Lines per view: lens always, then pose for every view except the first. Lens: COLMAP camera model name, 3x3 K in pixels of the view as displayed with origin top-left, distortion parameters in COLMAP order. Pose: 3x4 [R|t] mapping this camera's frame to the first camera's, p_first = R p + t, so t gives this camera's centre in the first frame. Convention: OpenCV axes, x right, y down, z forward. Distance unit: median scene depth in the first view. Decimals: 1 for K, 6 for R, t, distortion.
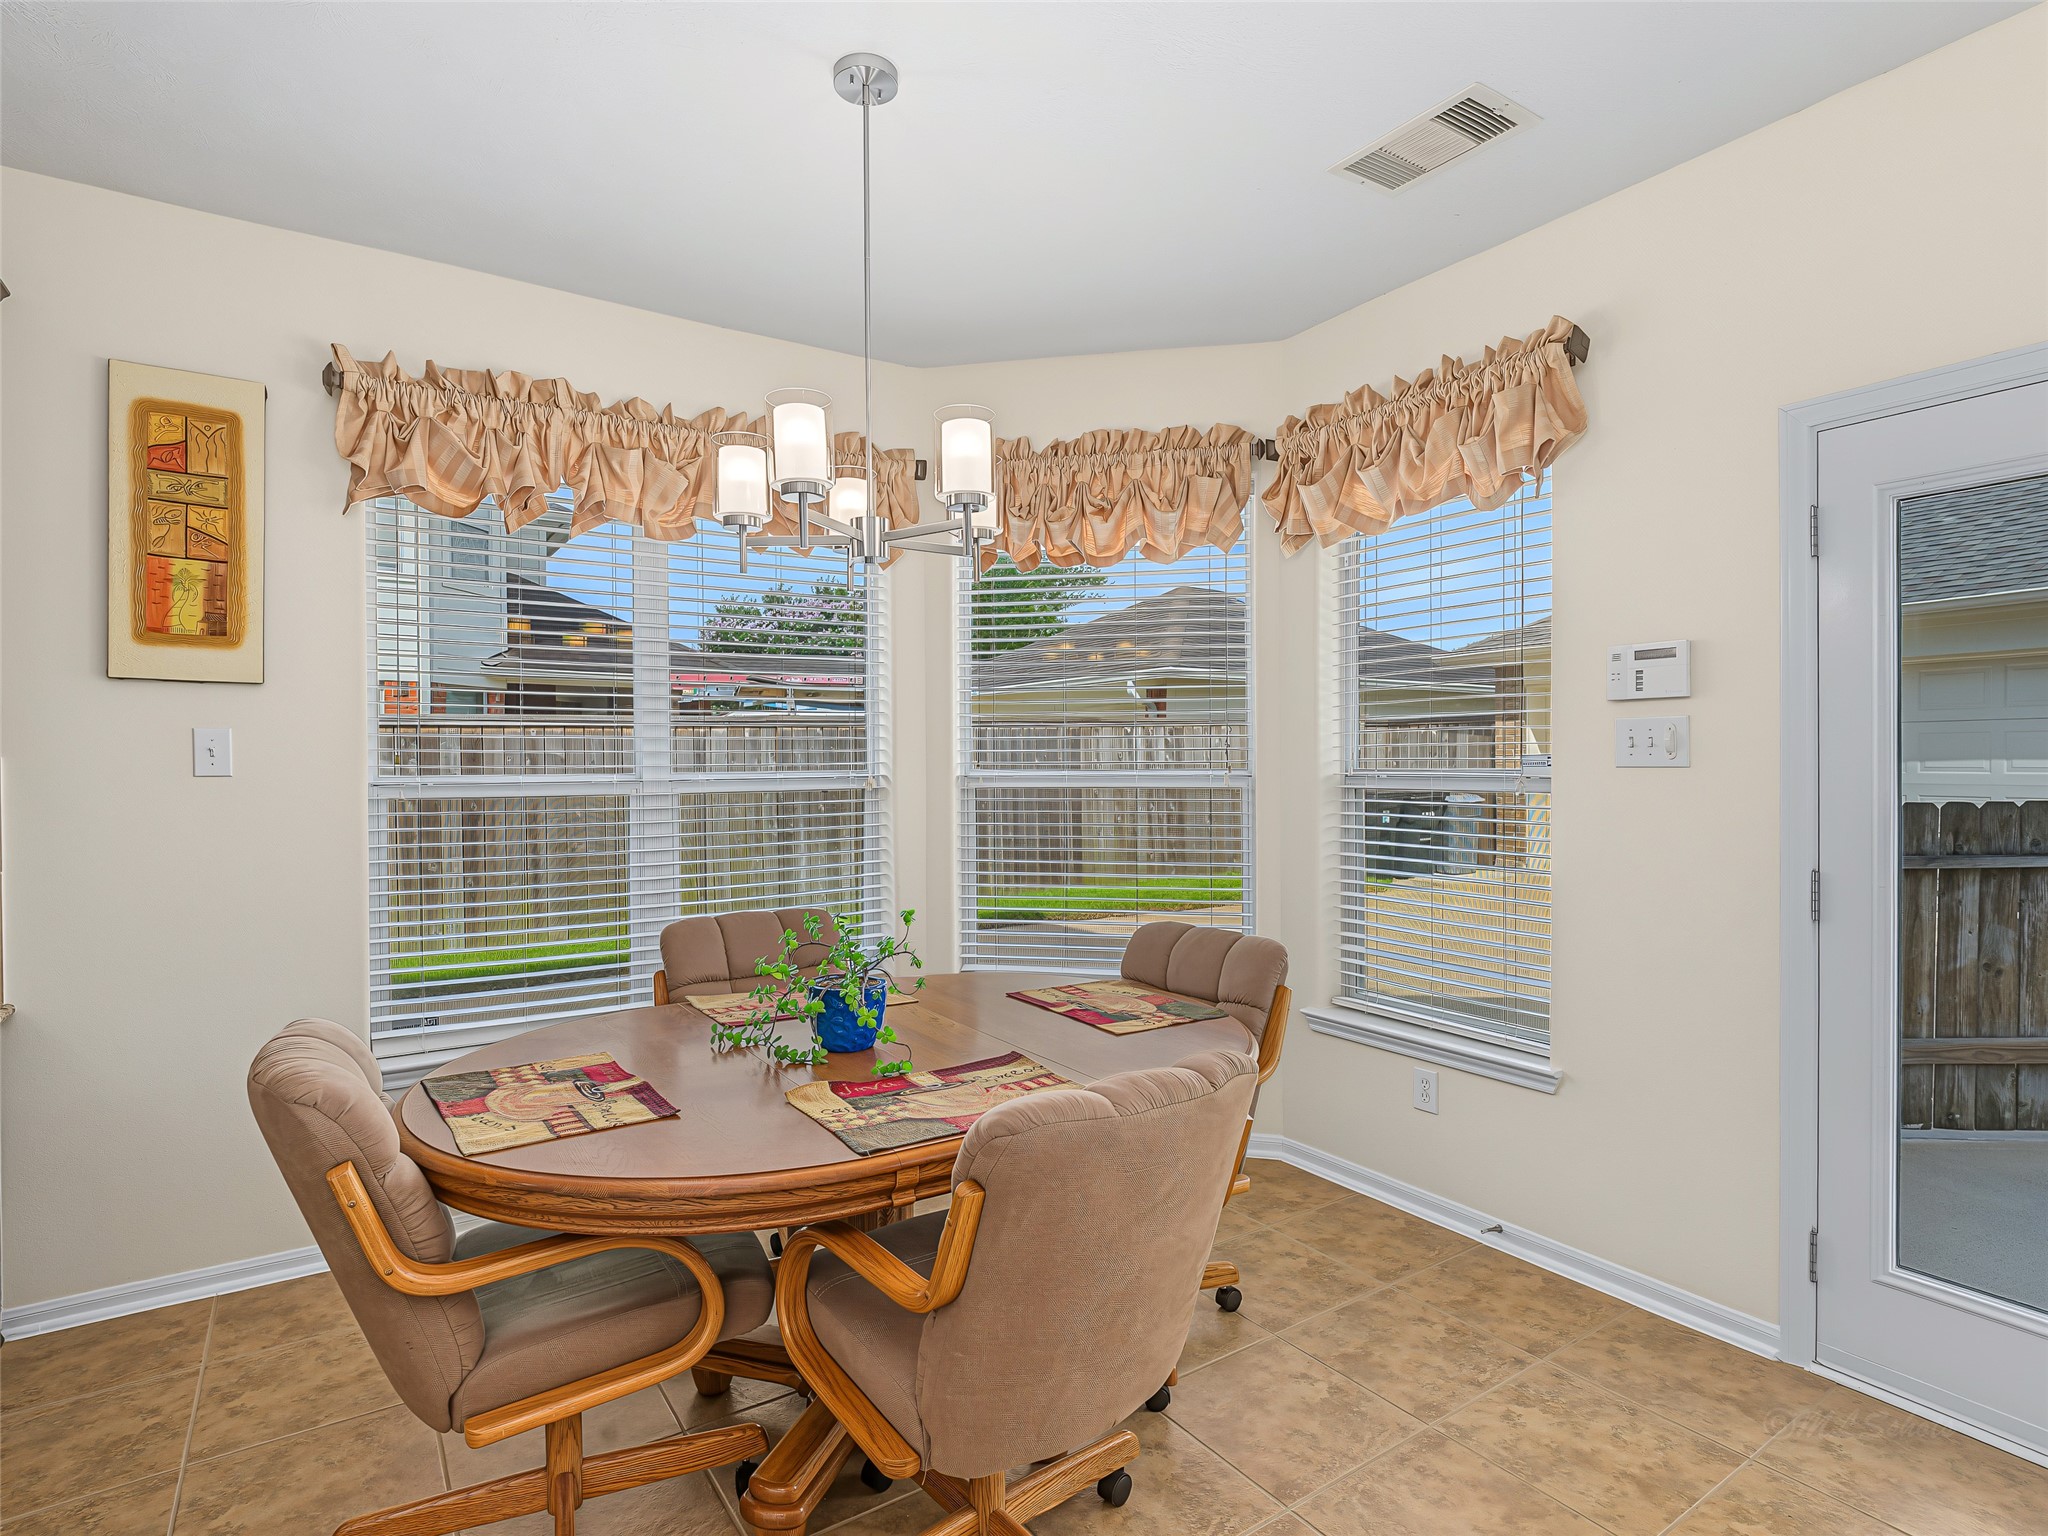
lens RADIAL K [[1050.2, 0, 1020.9], [0, 1050.2, 799.2], [0, 0, 1]] dist [0.003896, -0.014873]
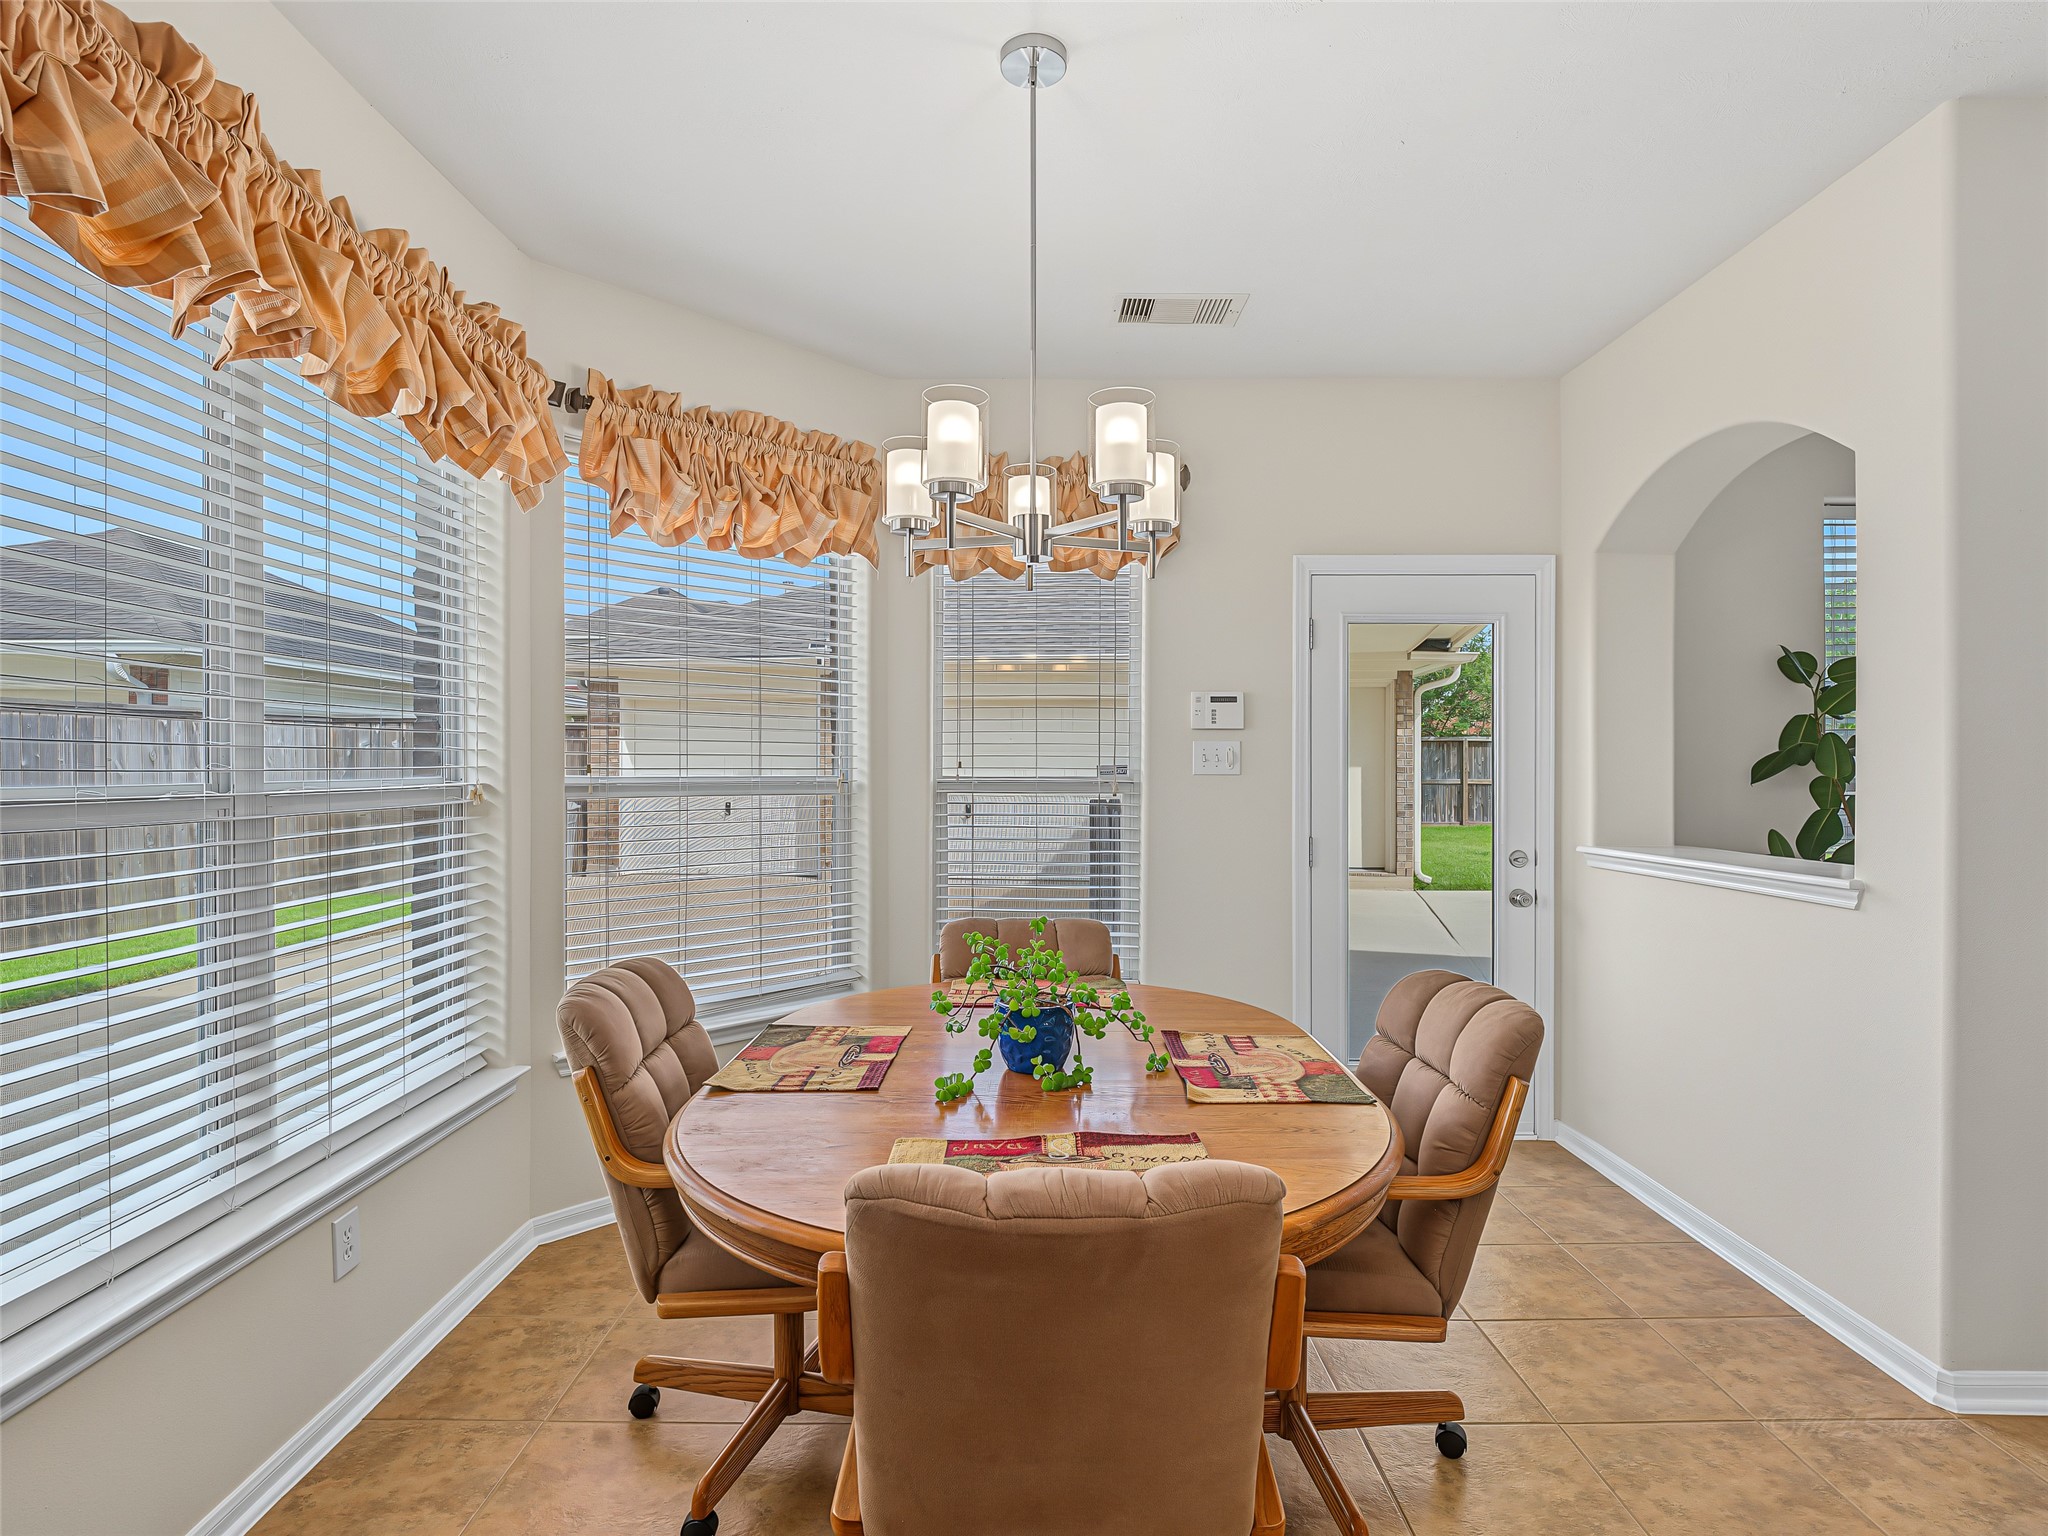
lens RADIAL K [[1050.2, 0, 1020.9], [0, 1050.2, 799.2], [0, 0, 1]] dist [0.003896, -0.014873]
pose [[0.559697, -0.016648, 0.828530, -0.724708], [0.022030, 0.999744, 0.005206, -0.008496], [-0.828404, 0.015339, 0.559921, 0.361062]]
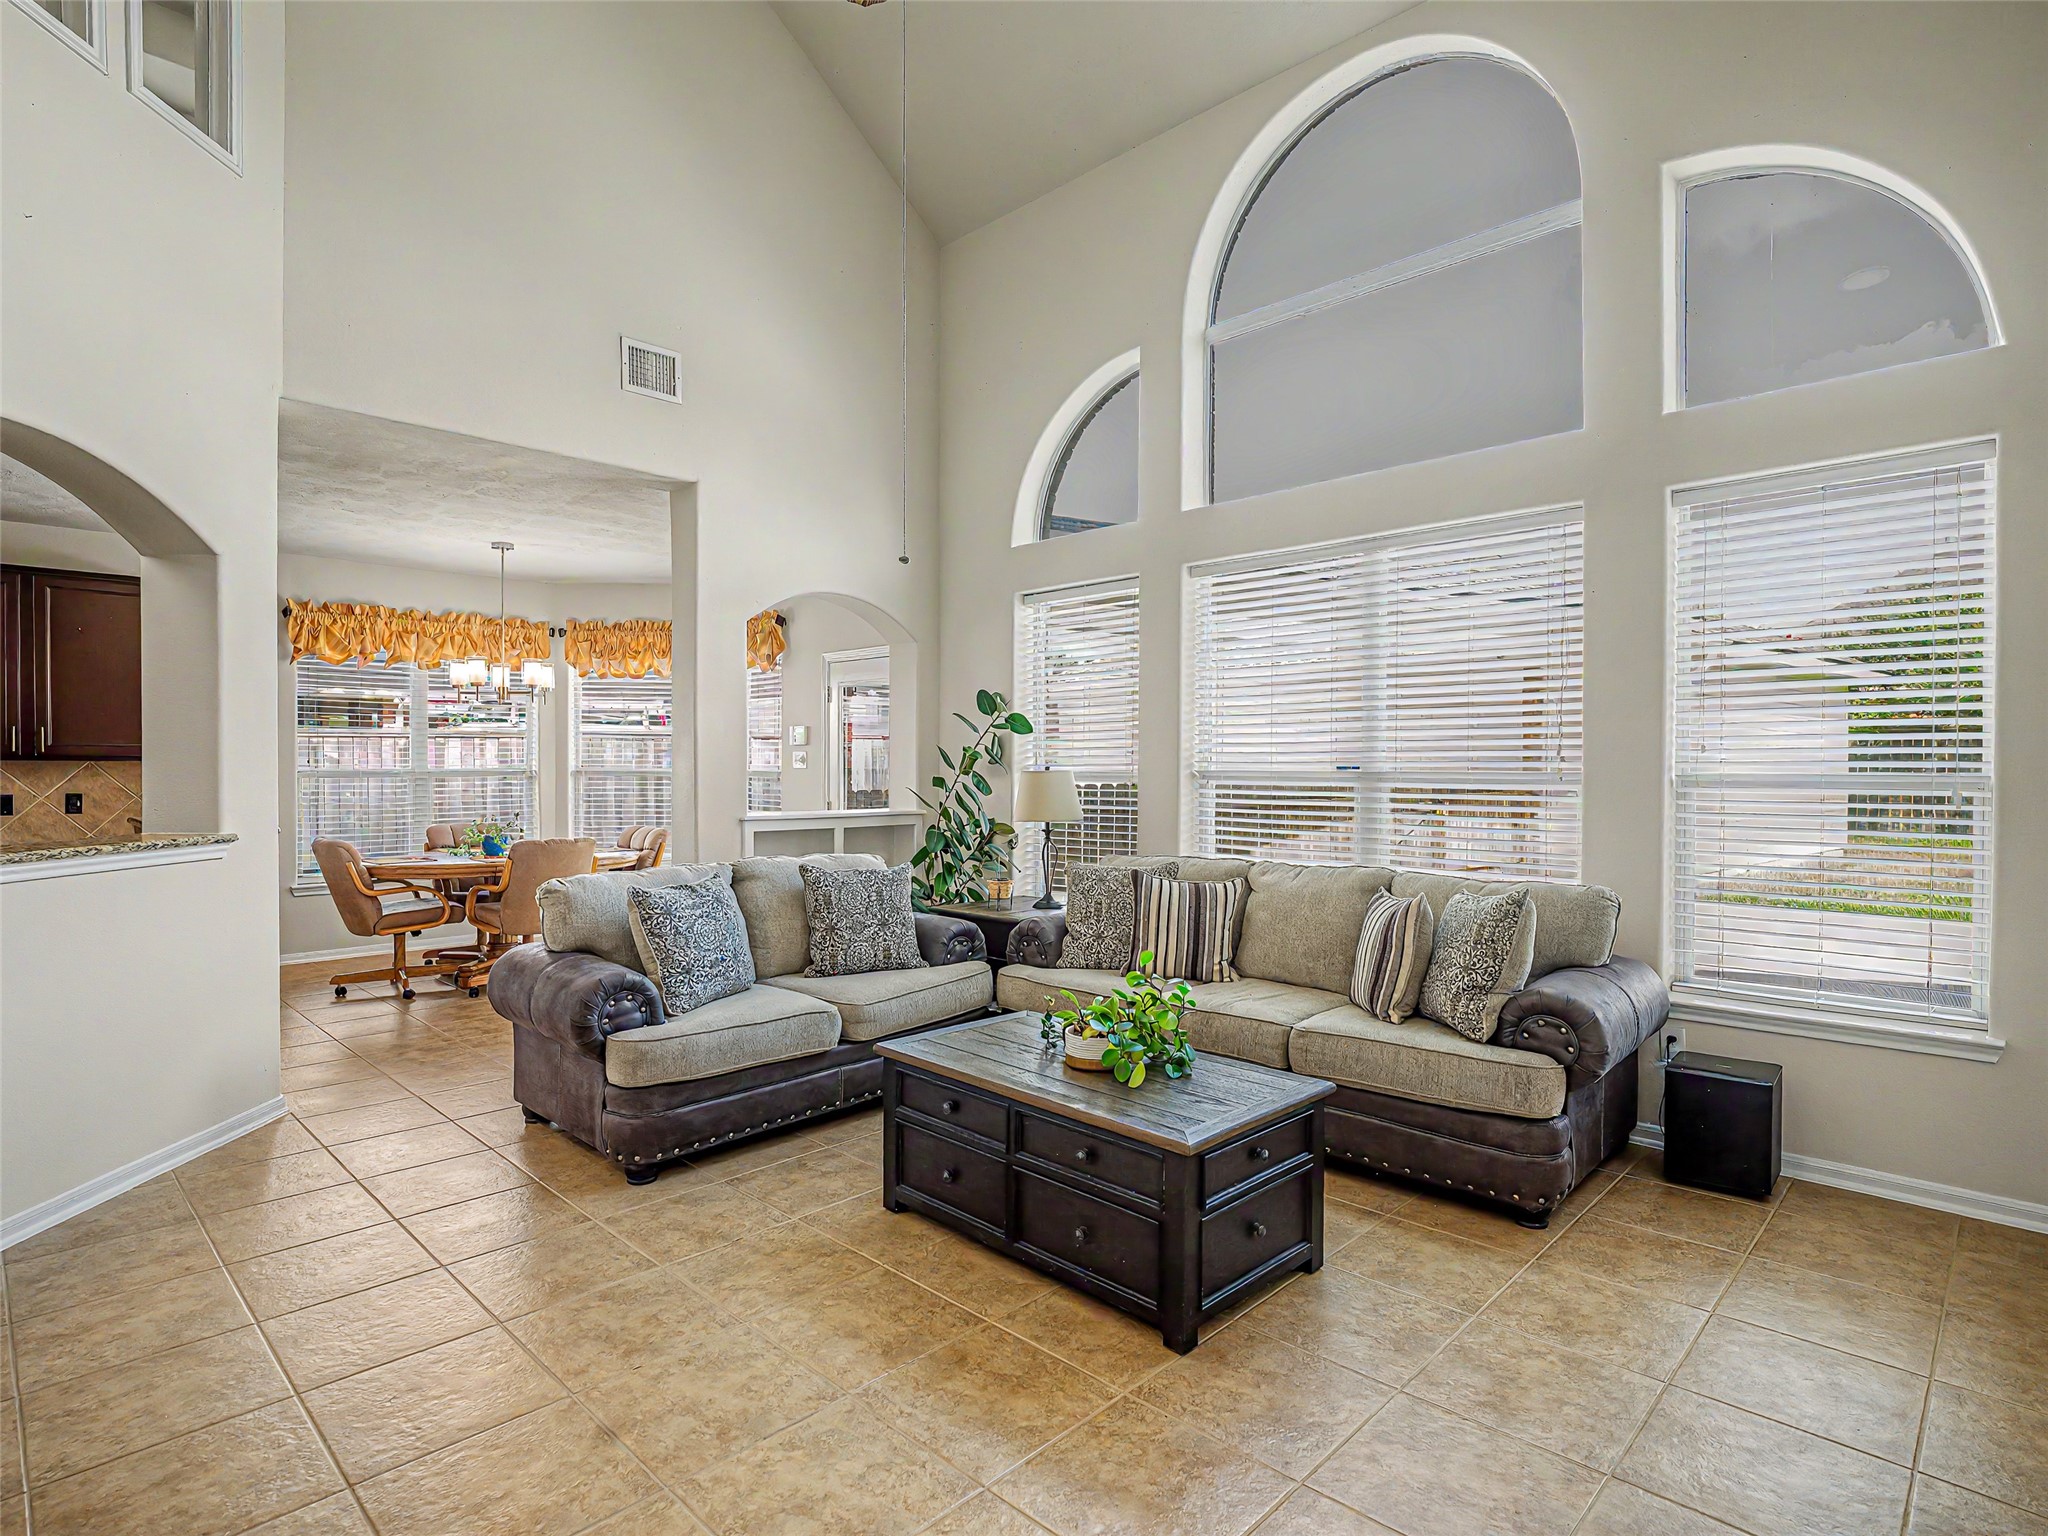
lens RADIAL K [[1050.2, 0, 1020.9], [0, 1050.2, 799.2], [0, 0, 1]] dist [0.003896, -0.014873]
pose [[0.978531, 0.004512, 0.206050, 0.540322], [-0.004607, 0.999989, -0.000017, 0.043683], [-0.206048, -0.000933, 0.978541, -1.774590]]
